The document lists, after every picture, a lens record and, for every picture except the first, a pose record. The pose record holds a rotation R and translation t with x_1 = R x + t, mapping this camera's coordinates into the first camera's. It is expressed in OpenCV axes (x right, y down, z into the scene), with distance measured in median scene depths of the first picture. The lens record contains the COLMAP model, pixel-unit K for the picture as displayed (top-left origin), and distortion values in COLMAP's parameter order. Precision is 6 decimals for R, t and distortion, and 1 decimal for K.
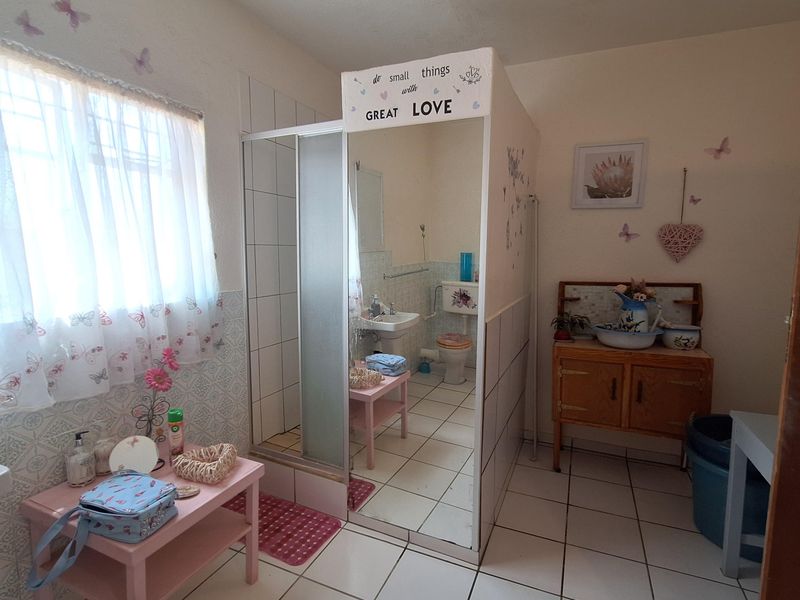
lens RADIAL K [[413.6, 0, 400.0], [0, 413.6, 300.0], [0, 0, 1]] dist [-0.003930, -0.000667]
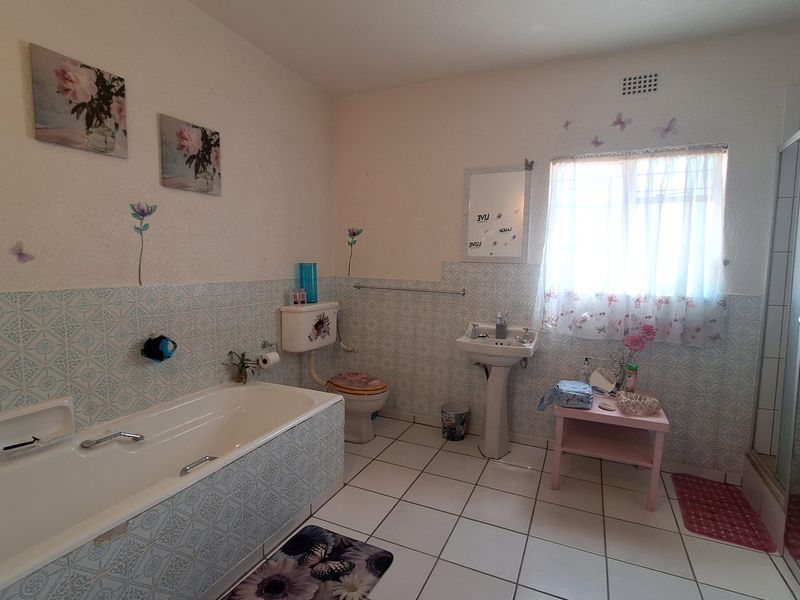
lens RADIAL K [[413.6, 0, 400.0], [0, 413.6, 300.0], [0, 0, 1]] dist [-0.003930, -0.000667]
pose [[-0.006735, 0.073282, -0.997289, 0.859573], [-0.136110, 0.987962, 0.073516, 0.044396], [0.990671, 0.136236, 0.003320, 0.126602]]
